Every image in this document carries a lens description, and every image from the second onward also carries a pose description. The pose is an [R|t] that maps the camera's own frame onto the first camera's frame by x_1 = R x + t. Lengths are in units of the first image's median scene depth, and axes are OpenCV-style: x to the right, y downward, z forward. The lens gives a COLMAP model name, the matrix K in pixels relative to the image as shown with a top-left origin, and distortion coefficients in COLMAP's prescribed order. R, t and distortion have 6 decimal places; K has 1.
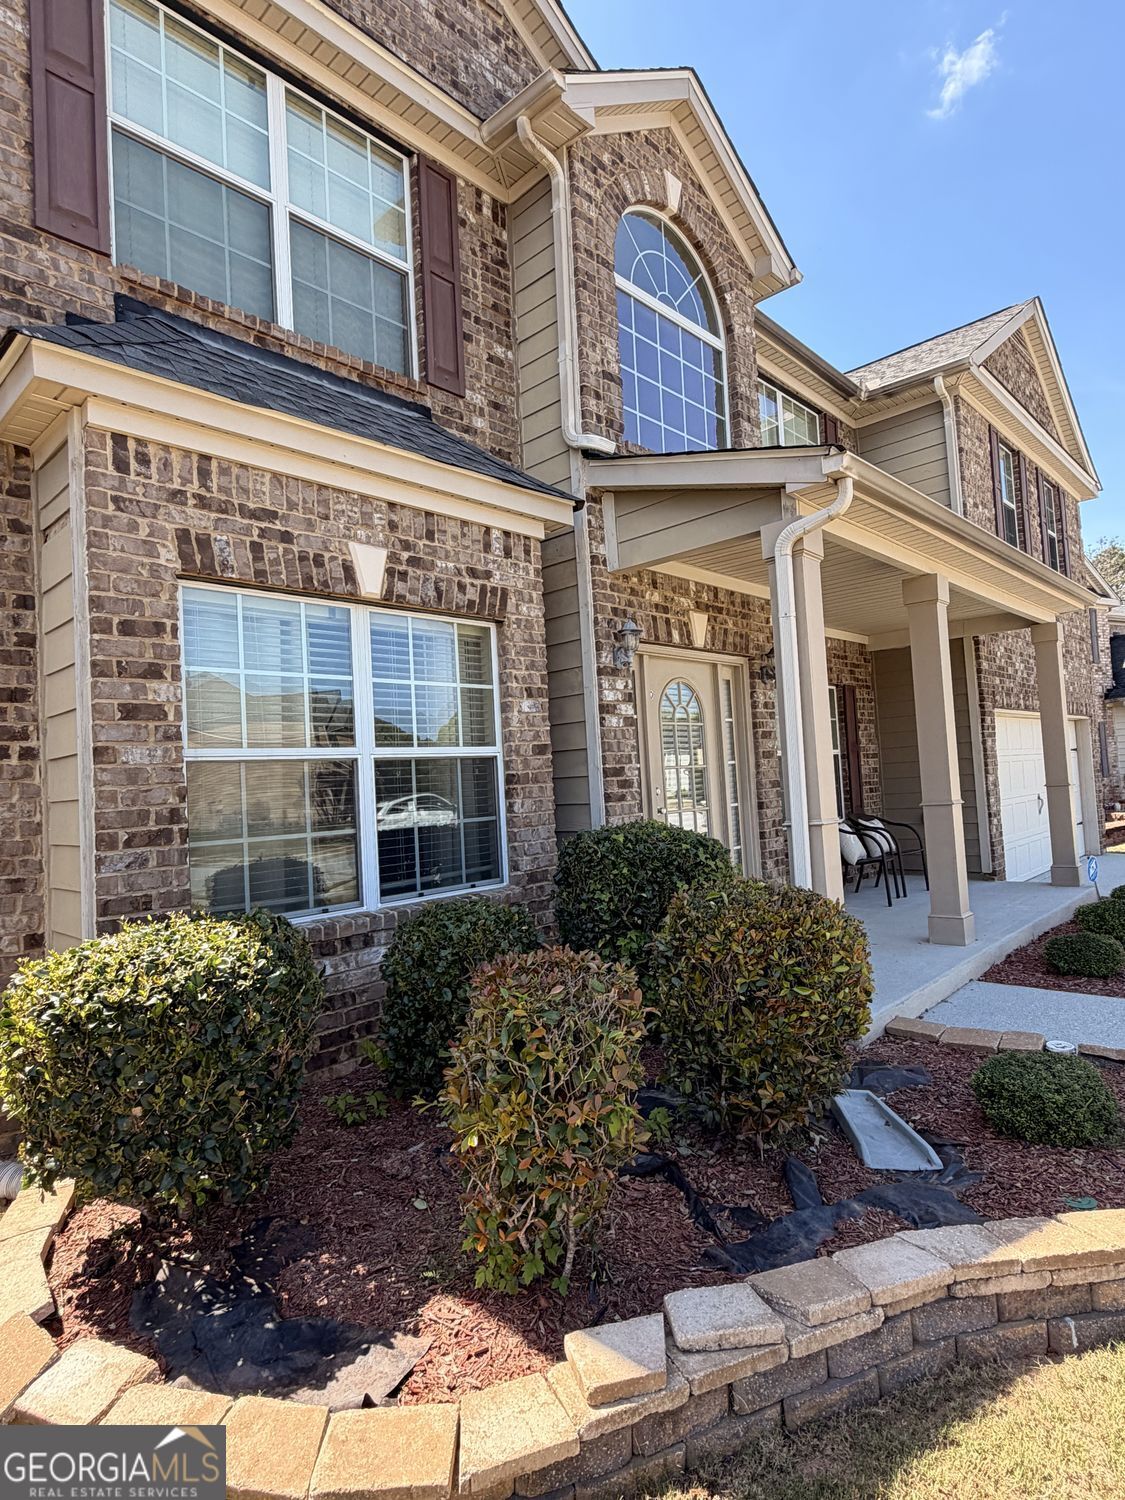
lens RADIAL K [[826.4, 0, 569.1], [0, 826.4, 744.8], [0, 0, 1]] dist [0.003079, 0.000628]
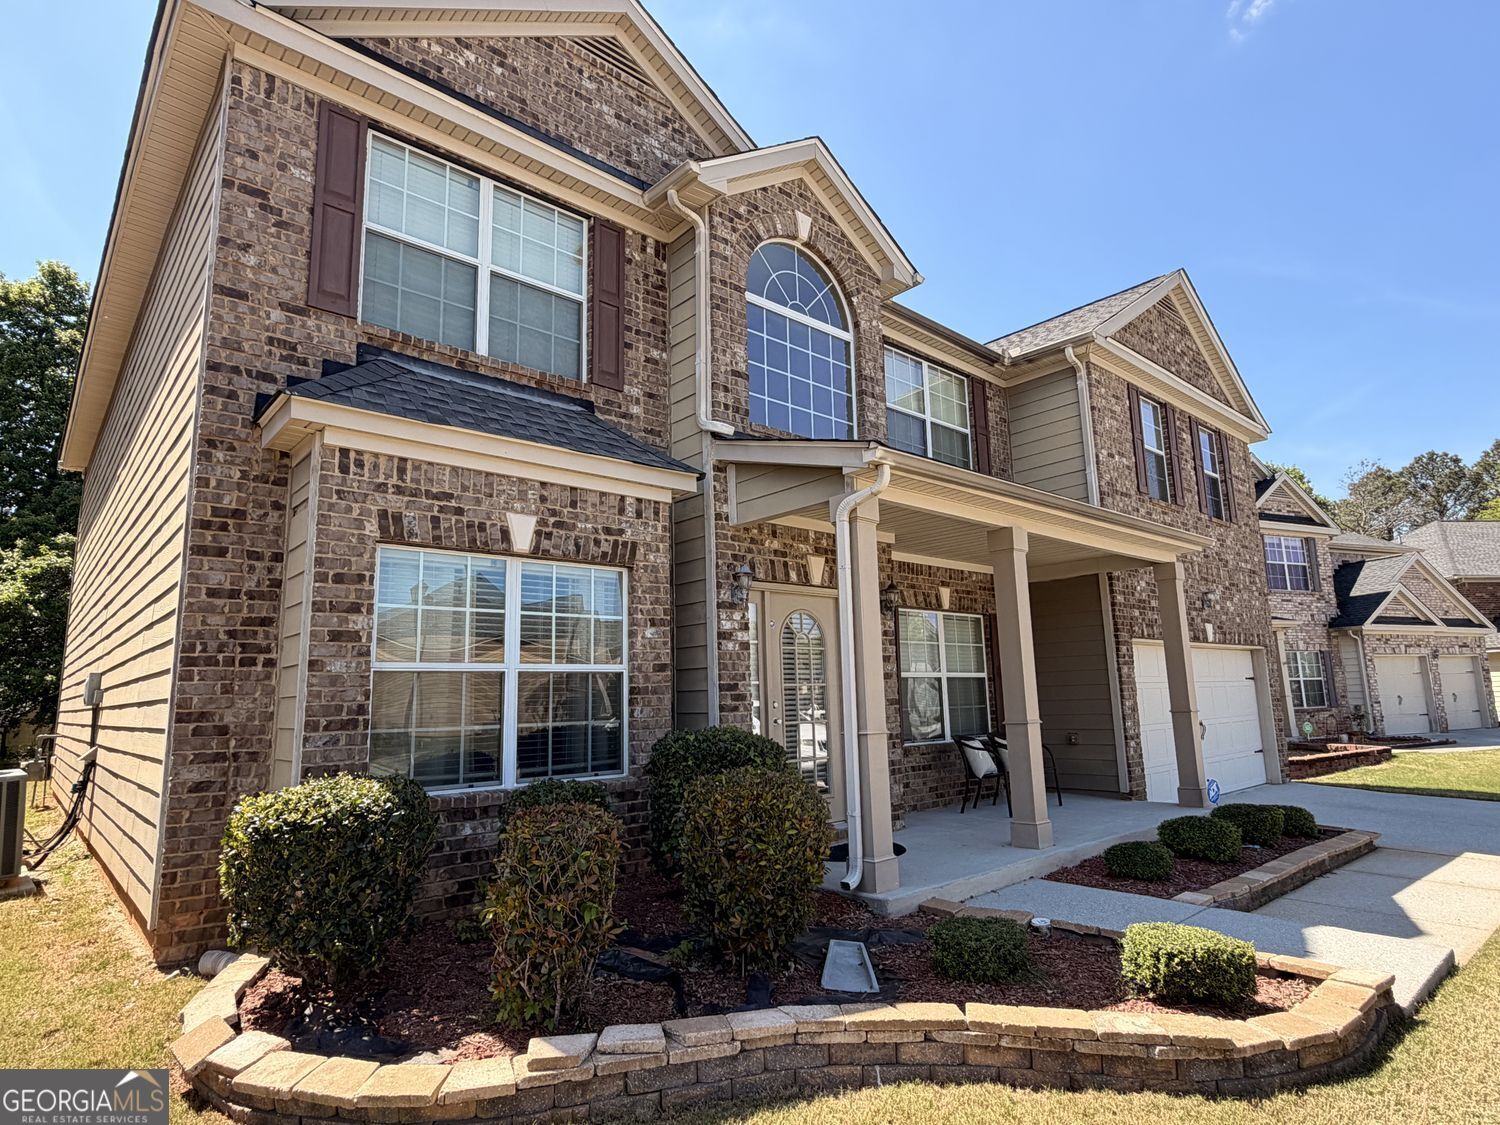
lens RADIAL K [[826.4, 0, 750.0], [0, 826.4, 562.5], [0, 0, 1]] dist [0.003079, 0.000628]
pose [[0.995696, 0.013351, -0.091713, 0.246135], [-0.023874, 0.993122, -0.114624, -0.014167], [0.089552, 0.116320, 0.989166, -0.292913]]
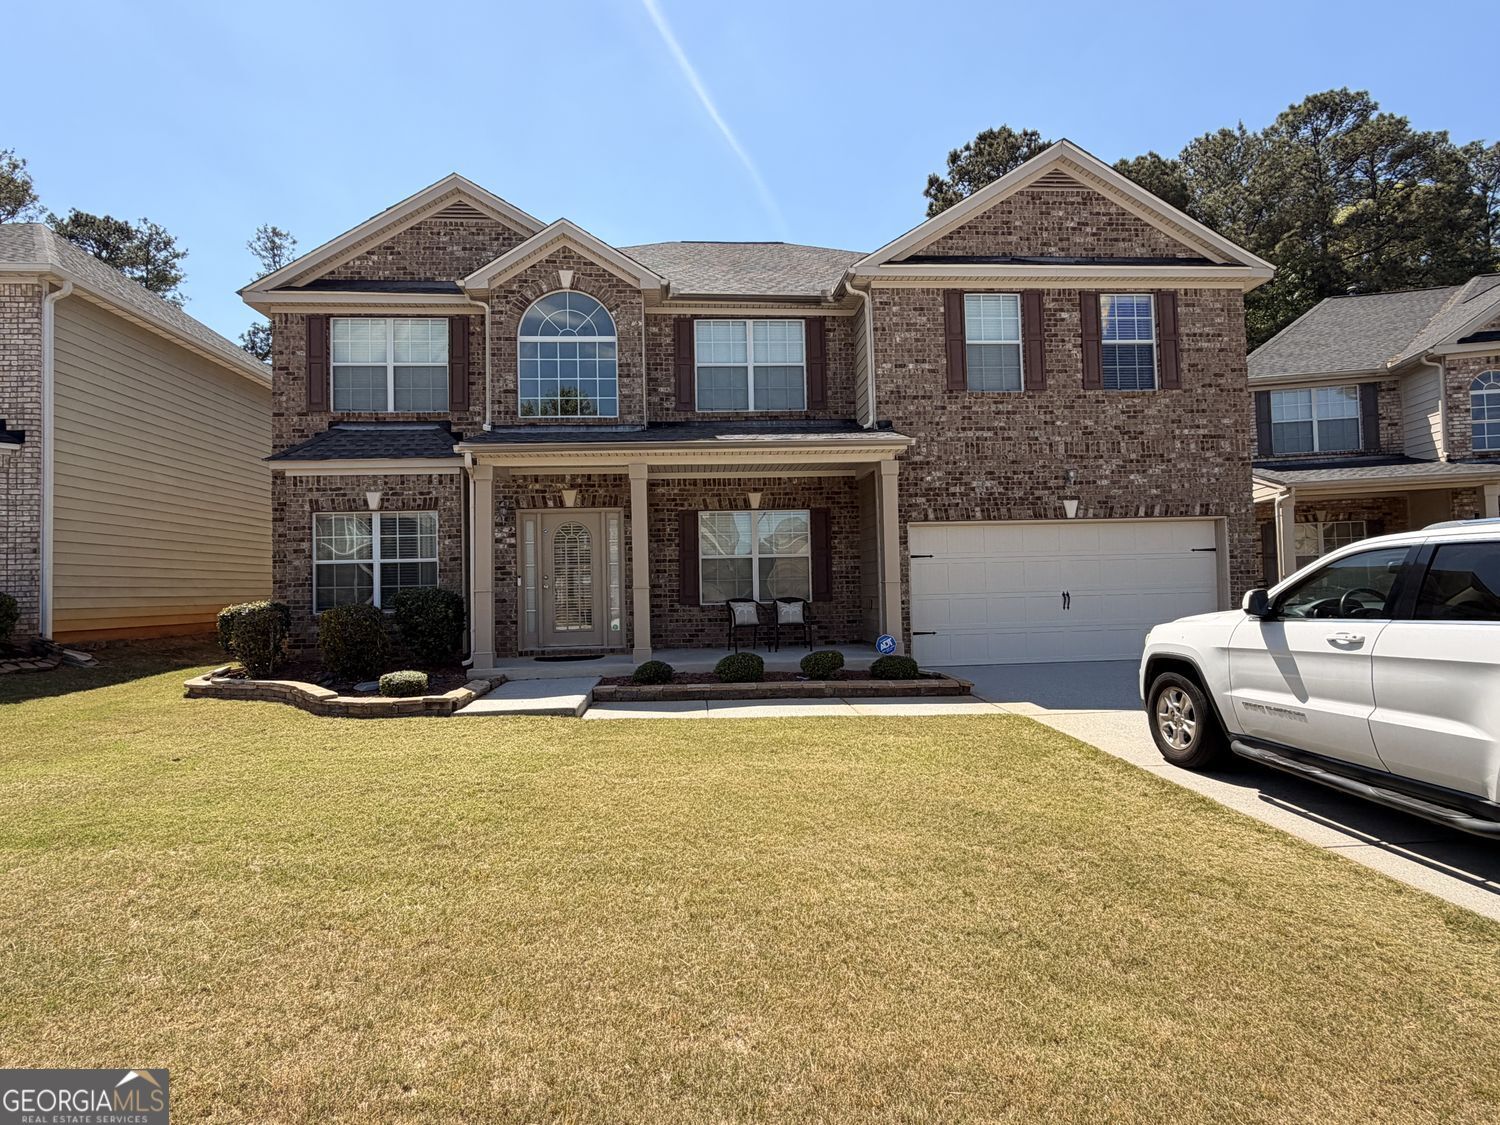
lens RADIAL K [[786.6, 0, 750.0], [0, 786.6, 562.5], [0, 0, 1]] dist [-0.001088, -0.000015]
pose [[0.740282, 0.012624, -0.672178, 2.566671], [0.015414, 0.999242, 0.035742, -0.063488], [0.672120, -0.036820, 0.739527, -0.193778]]
